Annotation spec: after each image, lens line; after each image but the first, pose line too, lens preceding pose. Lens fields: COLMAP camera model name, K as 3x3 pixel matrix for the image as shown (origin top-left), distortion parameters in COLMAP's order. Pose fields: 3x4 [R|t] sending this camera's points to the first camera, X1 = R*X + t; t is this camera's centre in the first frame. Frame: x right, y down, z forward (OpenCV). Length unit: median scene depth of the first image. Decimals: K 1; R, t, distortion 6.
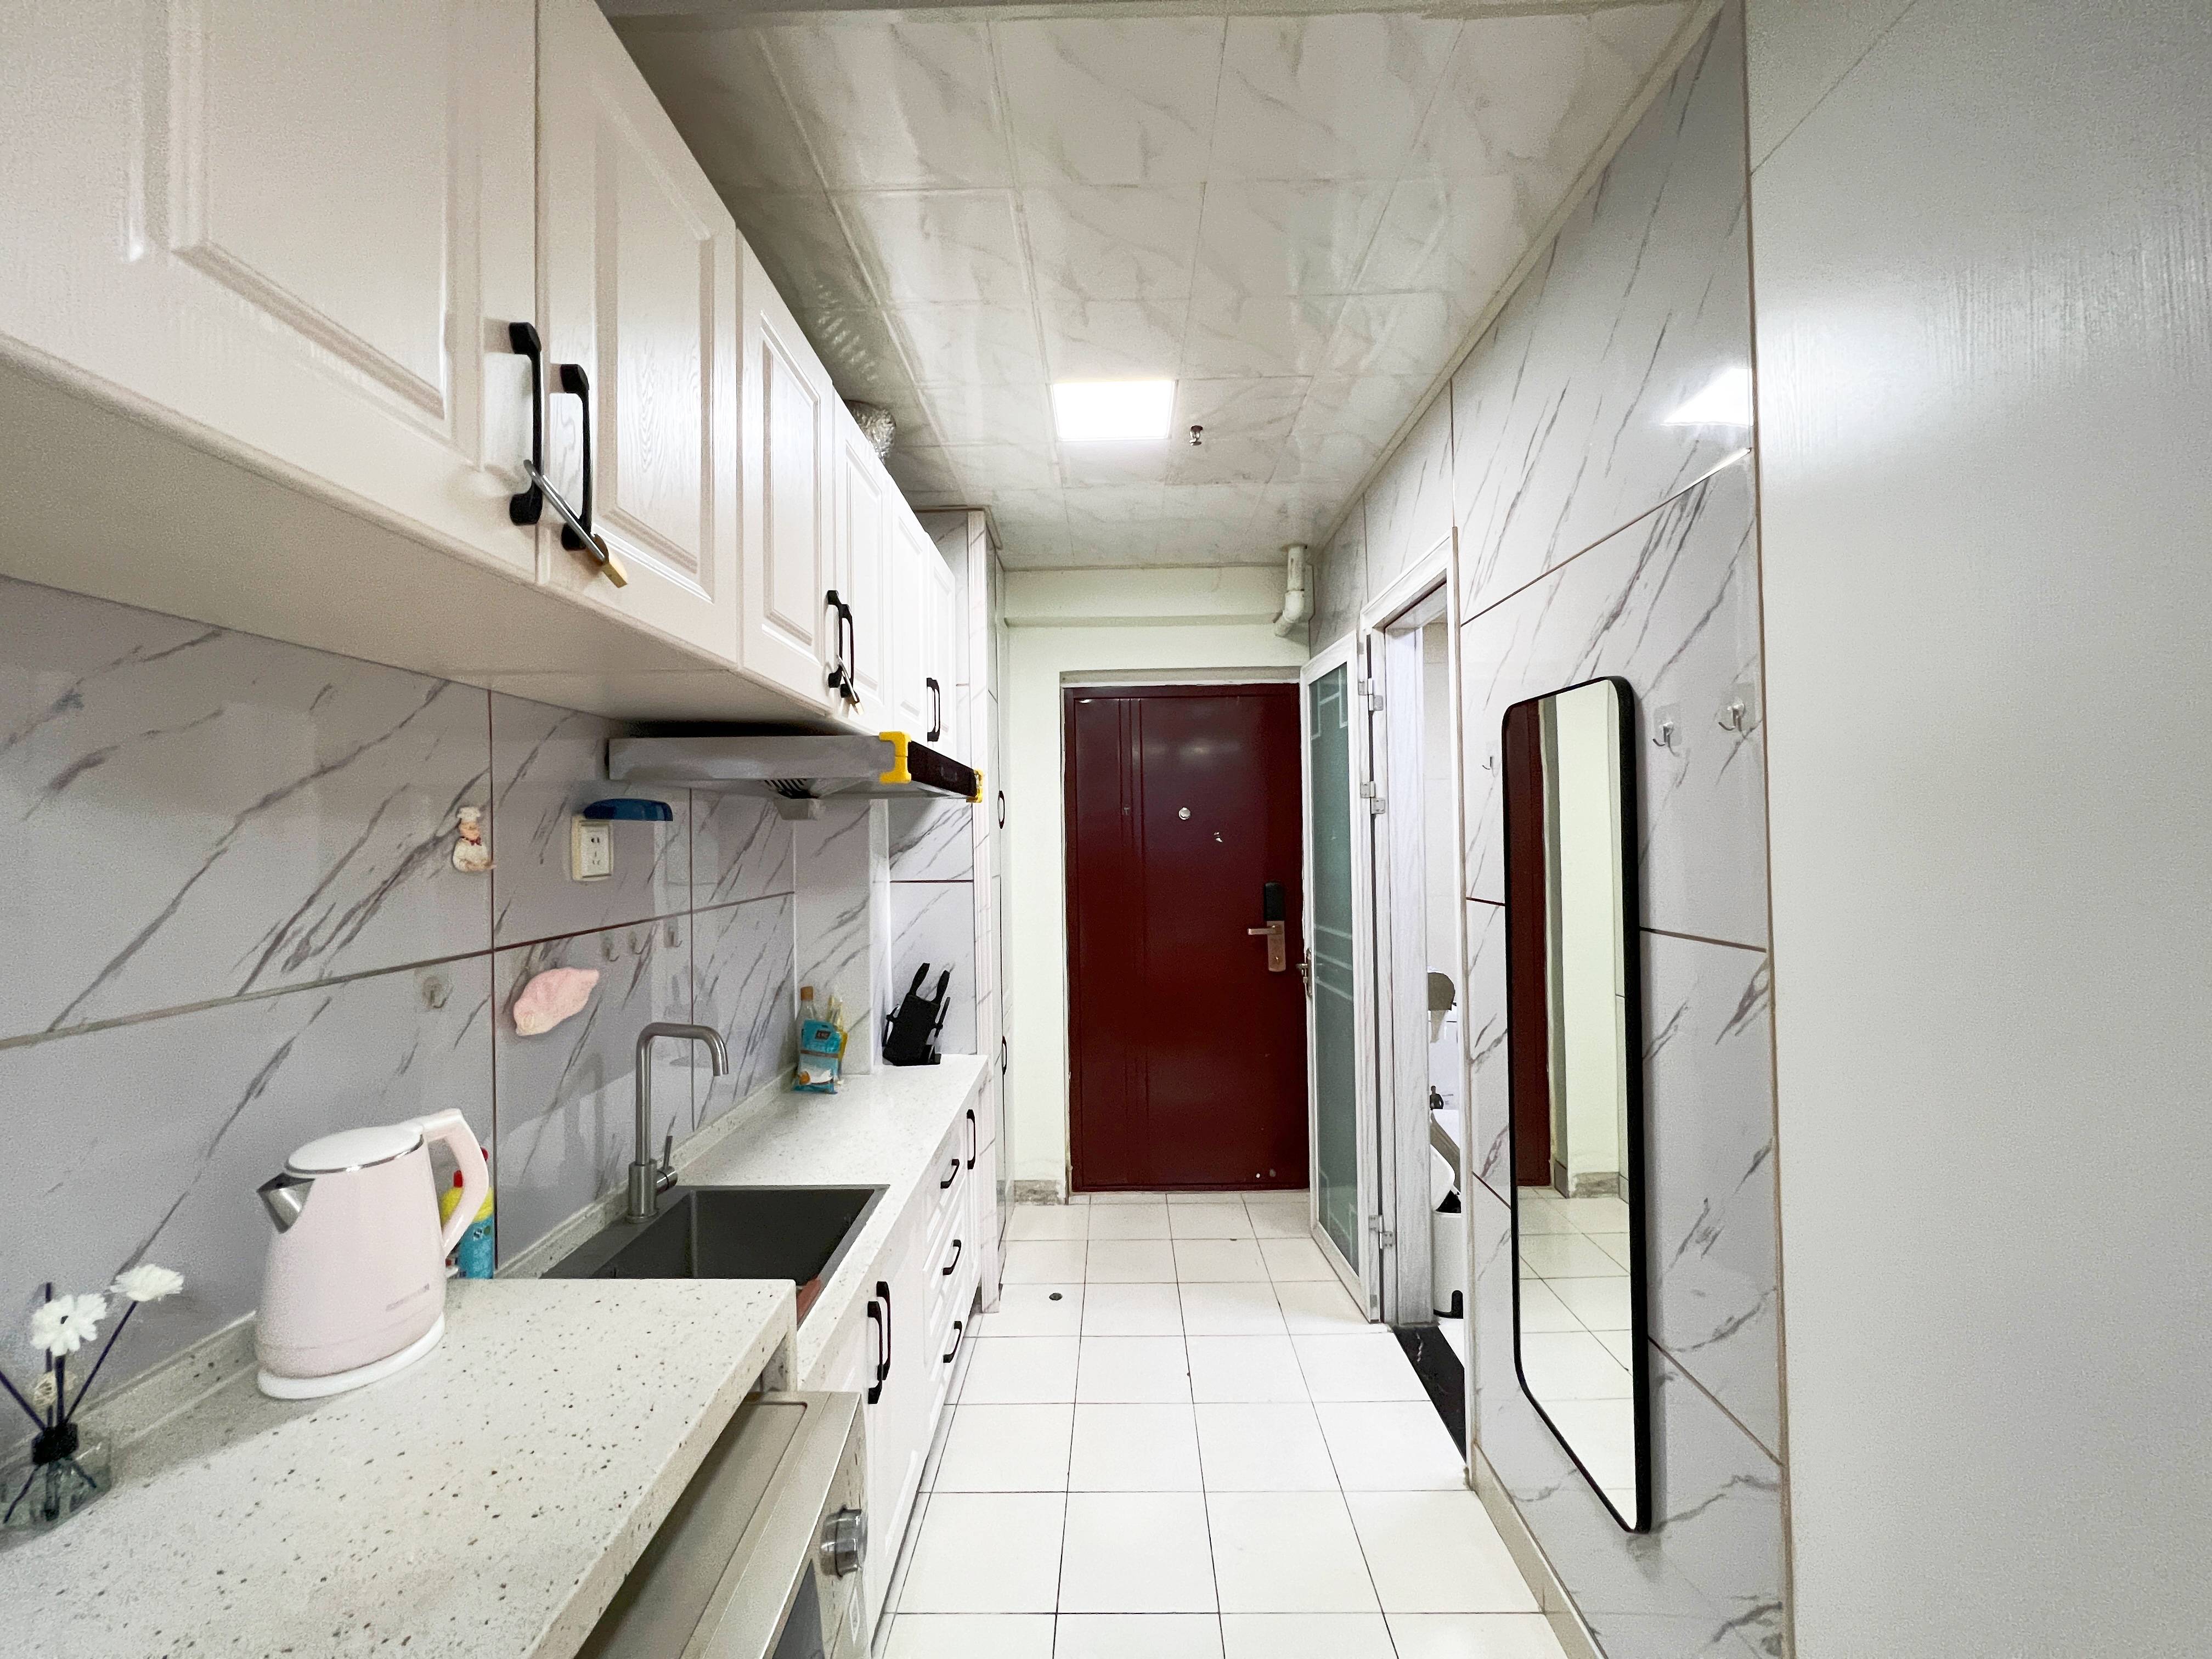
lens RADIAL K [[884.1, 0, 1097.5], [0, 884.1, 831.1], [0, 0, 1]] dist [0.000578, -0.000413]
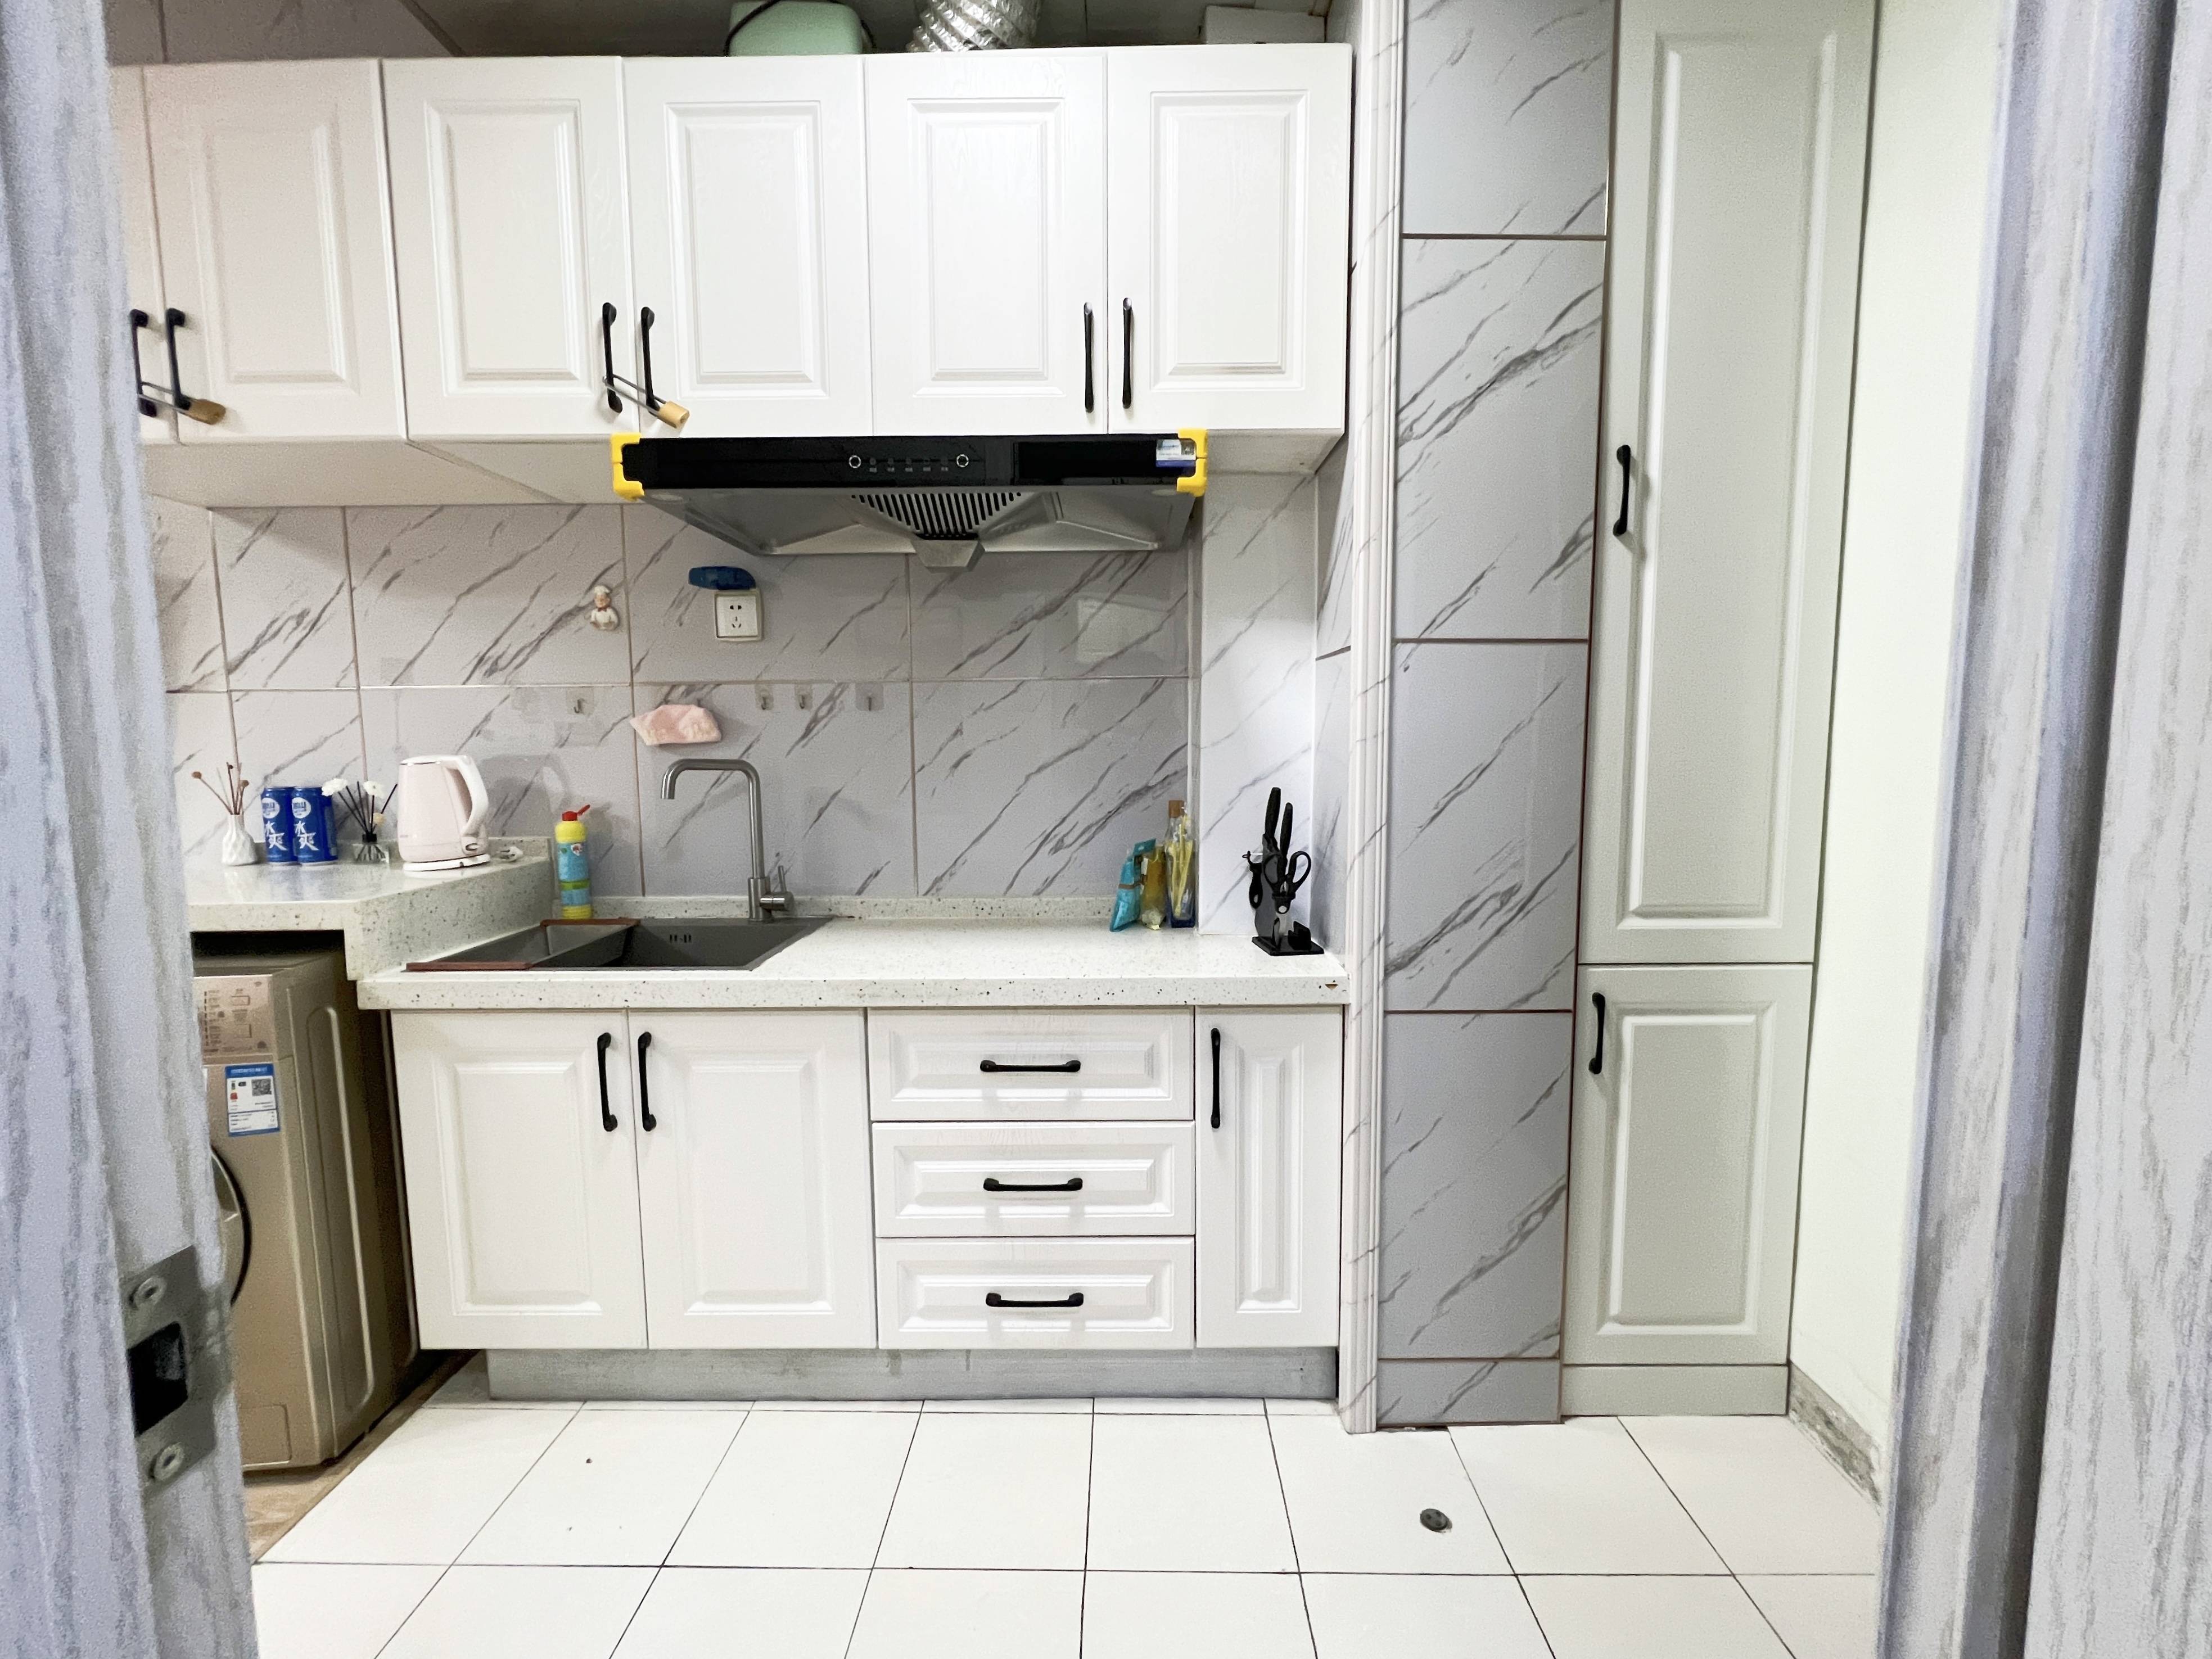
lens RADIAL K [[884.0, 0, 1109.3], [0, 884.0, 837.7], [0, 0, 1]] dist [0.000578, -0.000413]
pose [[0.011168, 0.094164, -0.995494, 0.655556], [0.011579, 0.995477, 0.094292, 0.207381], [0.999871, -0.012580, 0.010027, 1.418698]]
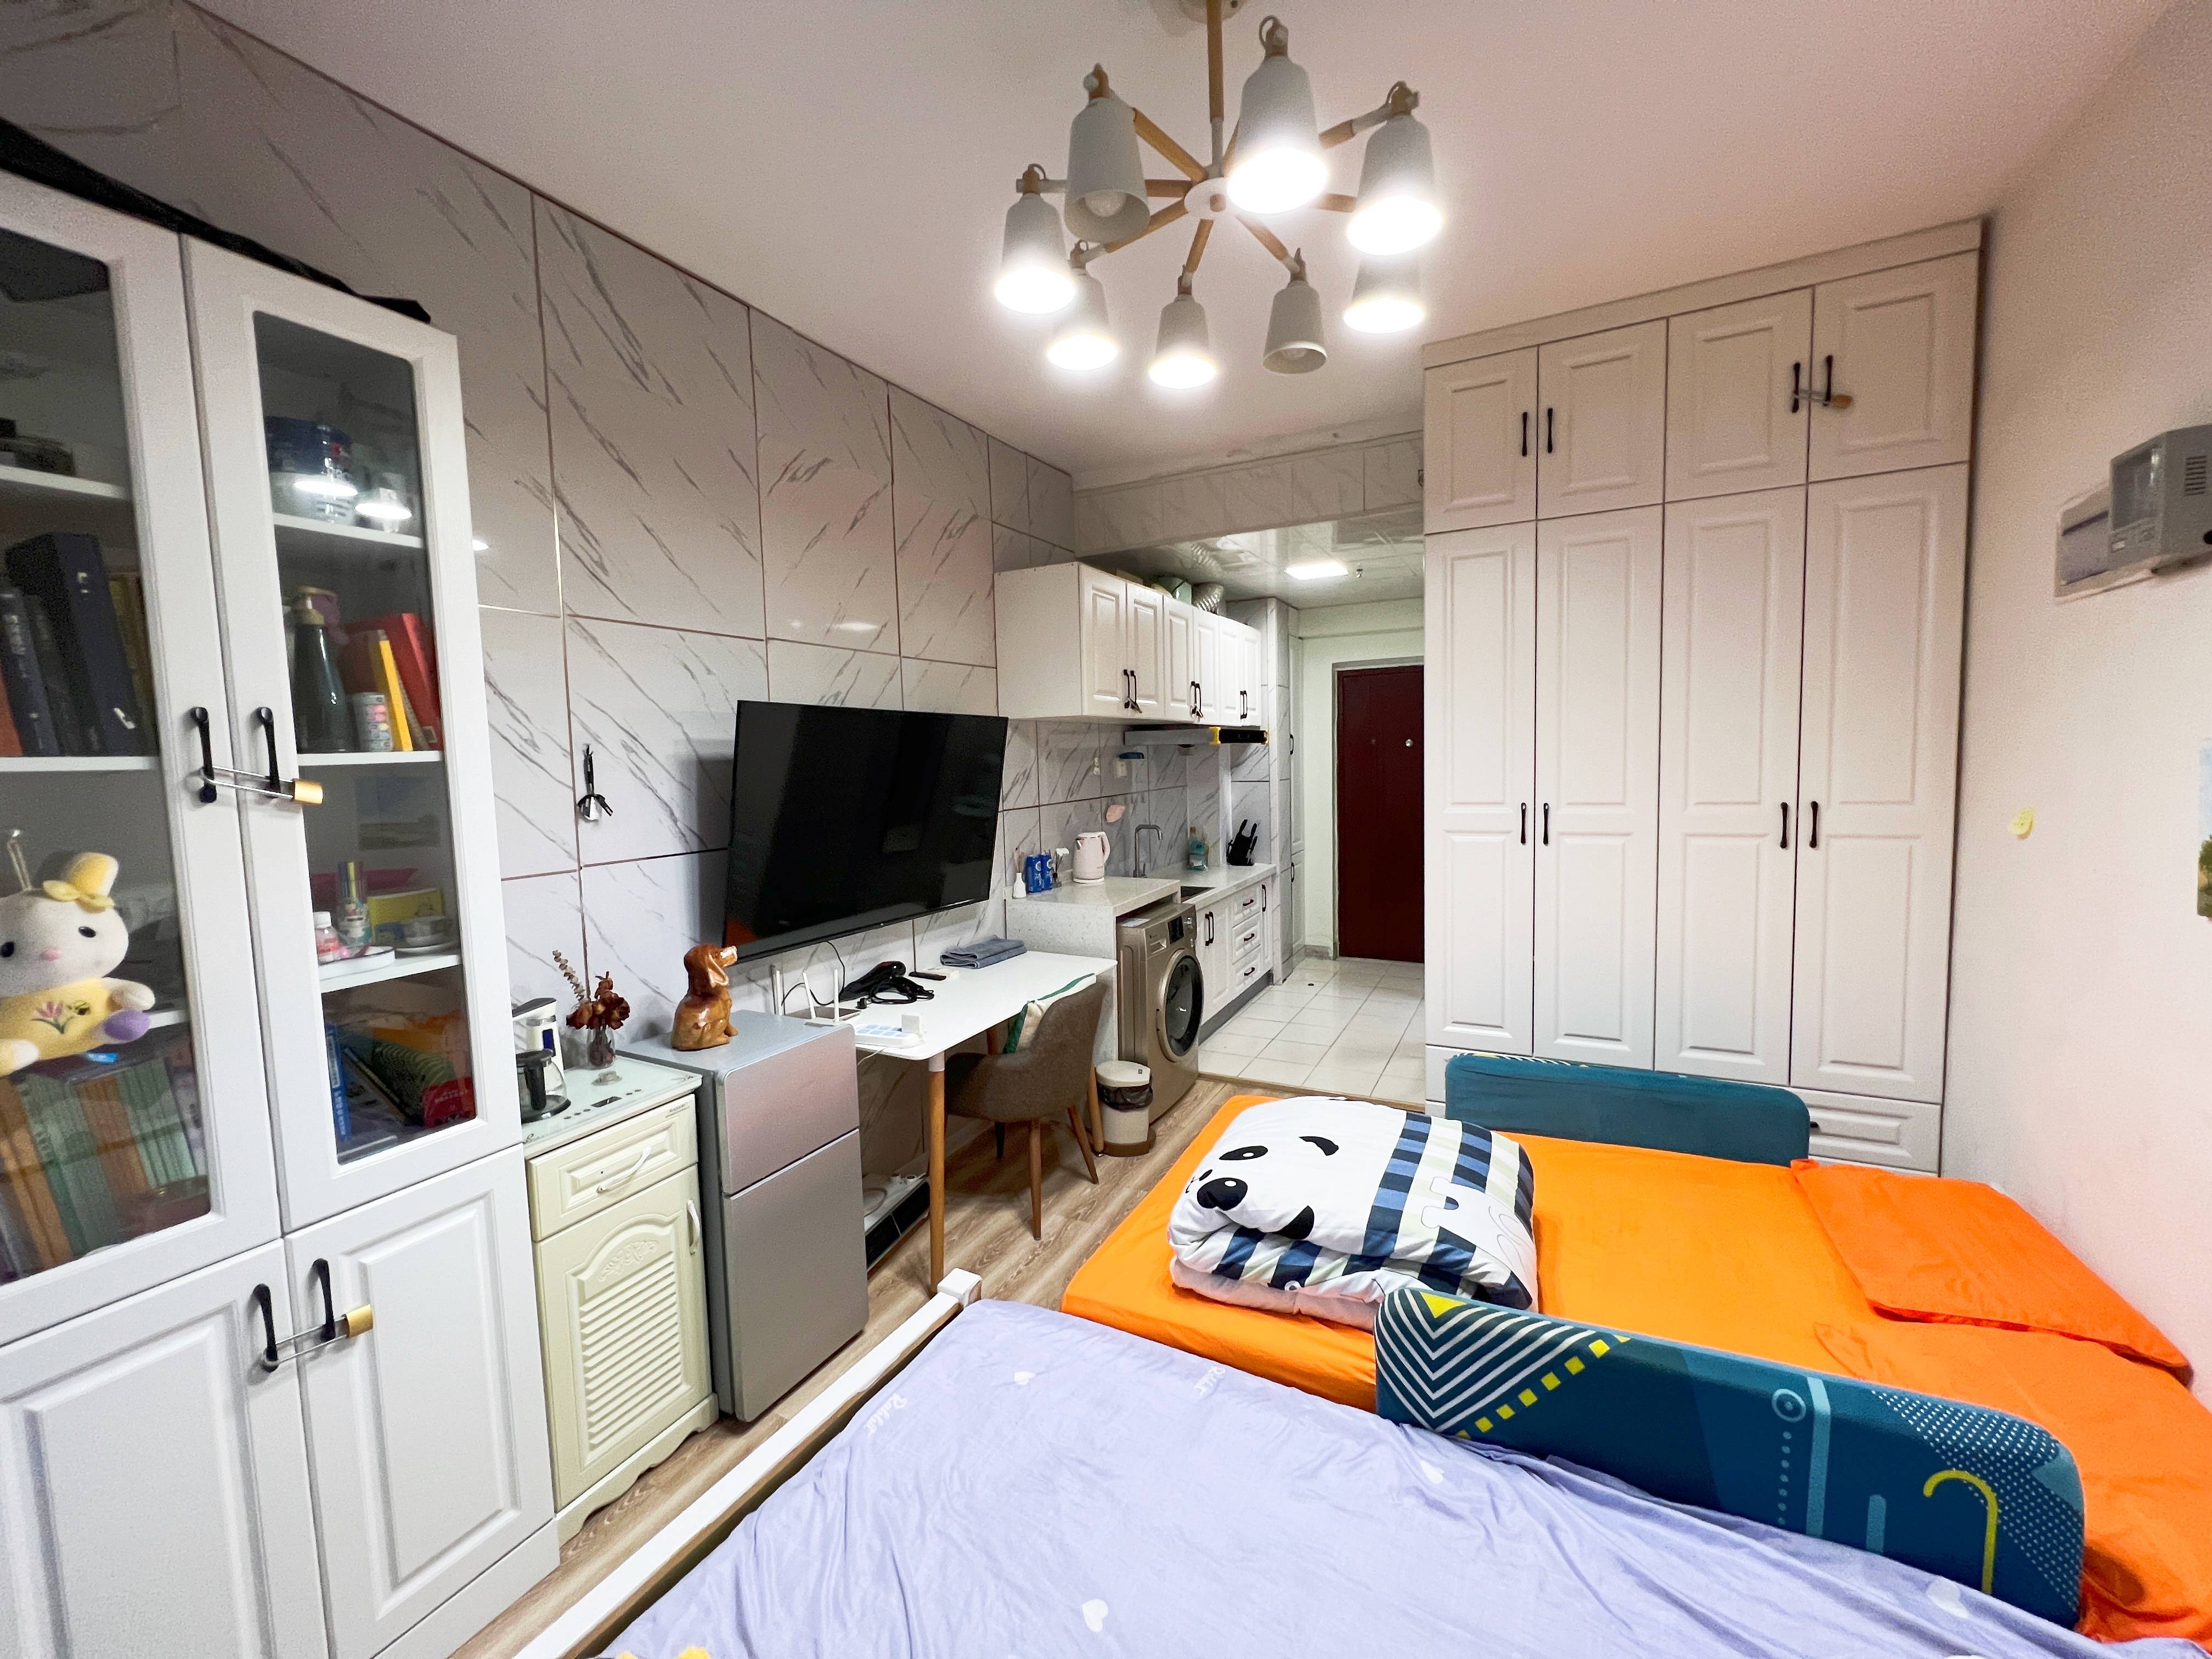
lens RADIAL K [[884.1, 0, 1101.2], [0, 884.1, 825.2], [0, 0, 1]] dist [0.000578, -0.000413]
pose [[0.898911, 0.019958, -0.437676, 0.695208], [0.021581, 0.995732, 0.089730, -0.058209], [0.437599, -0.090105, 0.894644, -1.742380]]
